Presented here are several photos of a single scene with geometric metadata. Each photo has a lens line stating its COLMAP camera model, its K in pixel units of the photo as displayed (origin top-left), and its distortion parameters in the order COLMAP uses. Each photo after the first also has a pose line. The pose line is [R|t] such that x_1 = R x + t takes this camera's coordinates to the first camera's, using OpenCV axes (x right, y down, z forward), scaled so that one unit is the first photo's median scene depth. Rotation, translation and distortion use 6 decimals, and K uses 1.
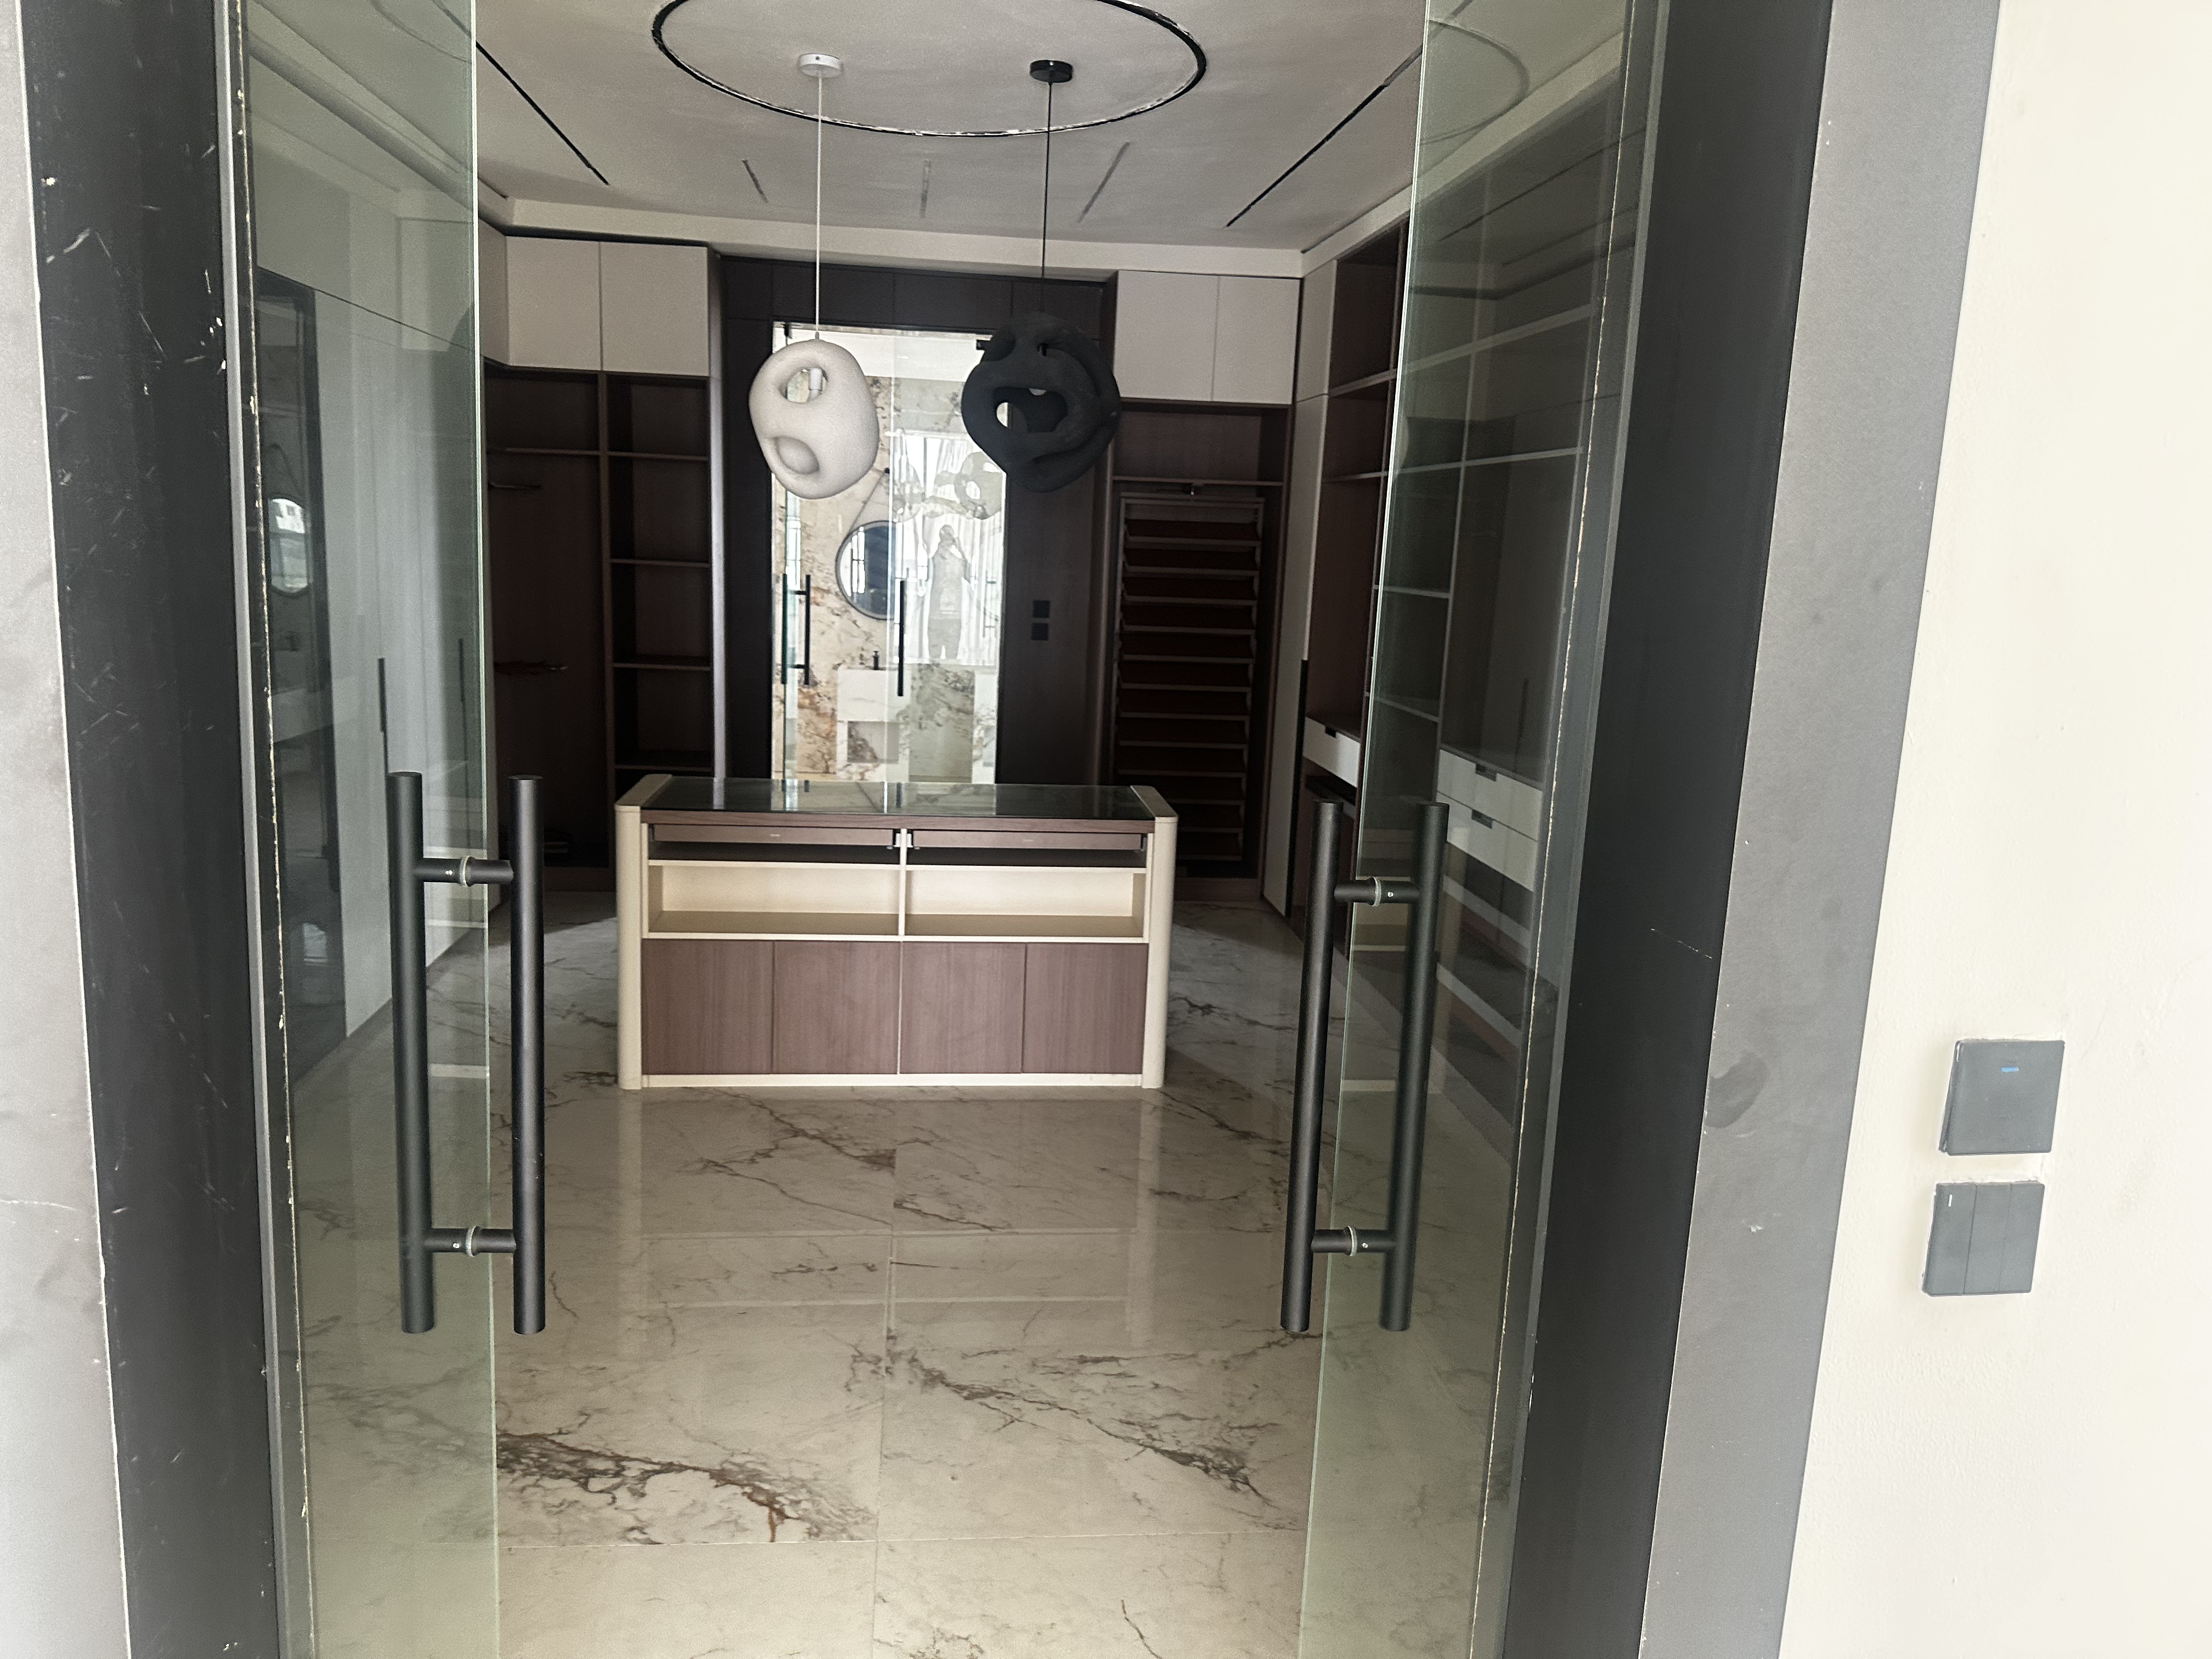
lens RADIAL K [[1535.8, 0, 1068.3], [0, 1535.8, 816.5], [0, 0, 1]] dist [0.183350, -0.308456]
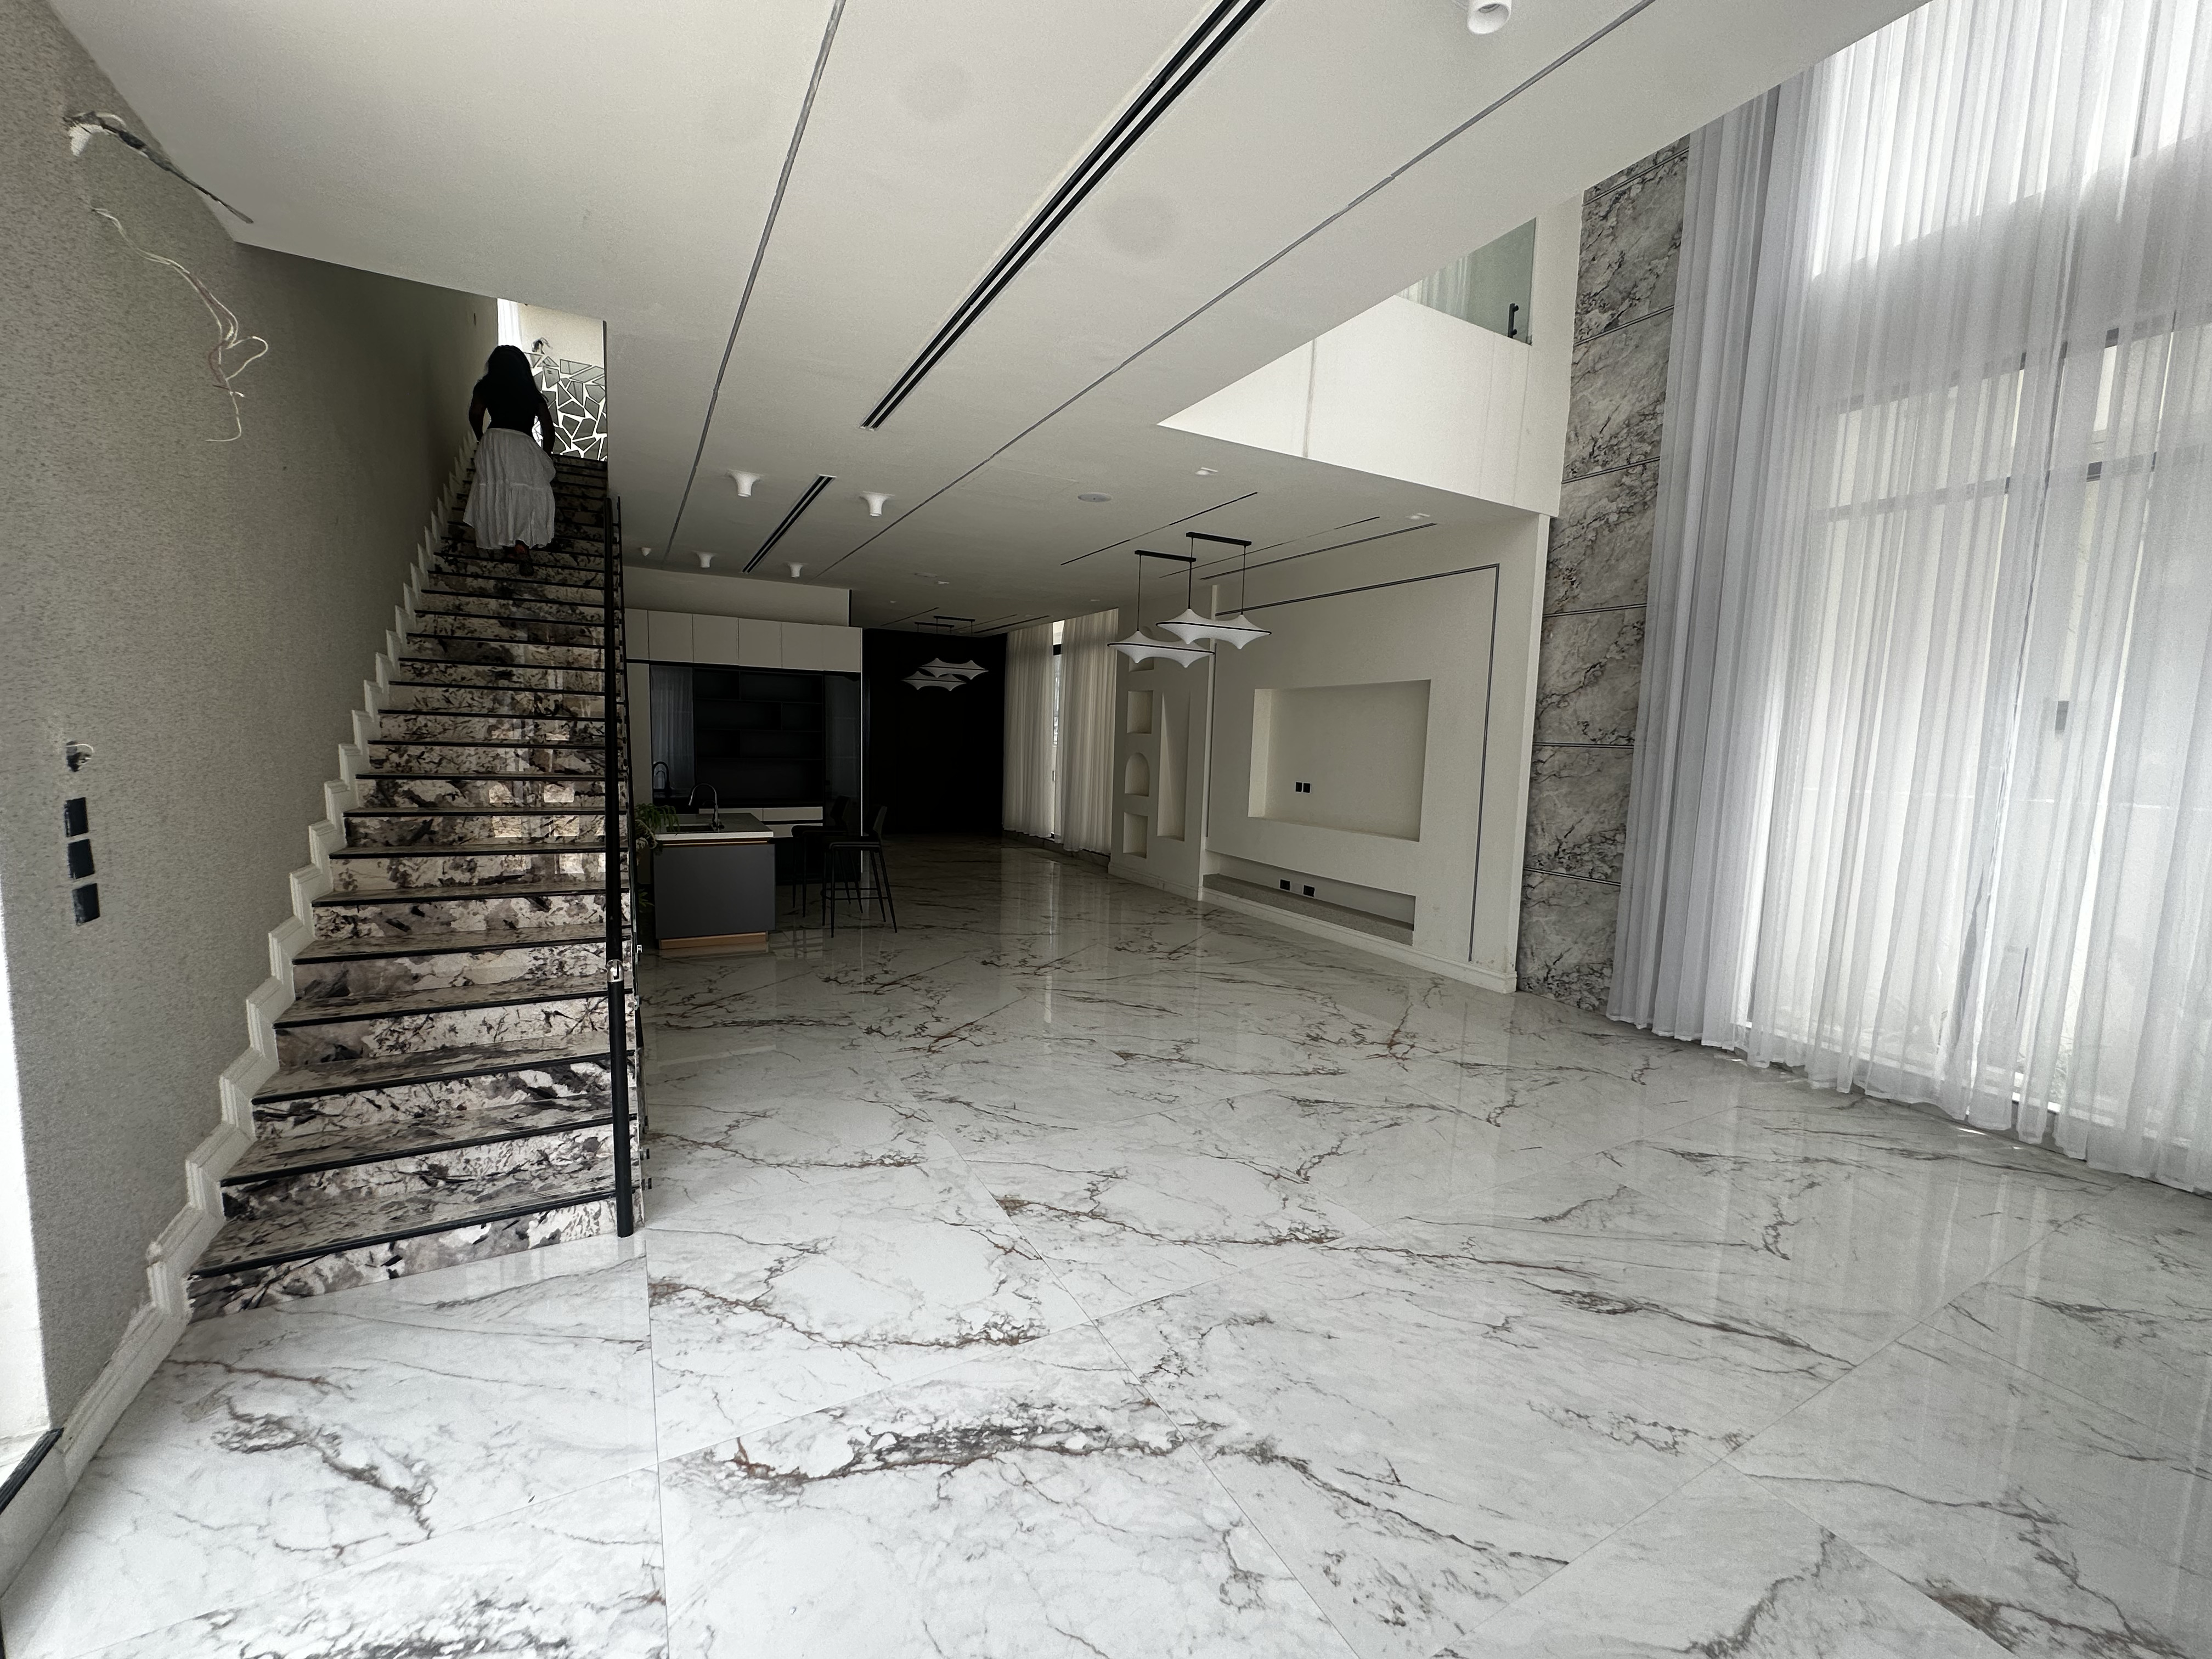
lens RADIAL K [[888.5, 0, 1106.0], [0, 888.5, 829.5], [0, 0, 1]] dist [-0.001986, 0.000513]
pose [[-0.916377, -0.025530, -0.399502, -0.087112], [-0.135506, 0.958834, 0.249550, -0.178384], [0.376685, 0.282817, -0.882113, 0.933968]]
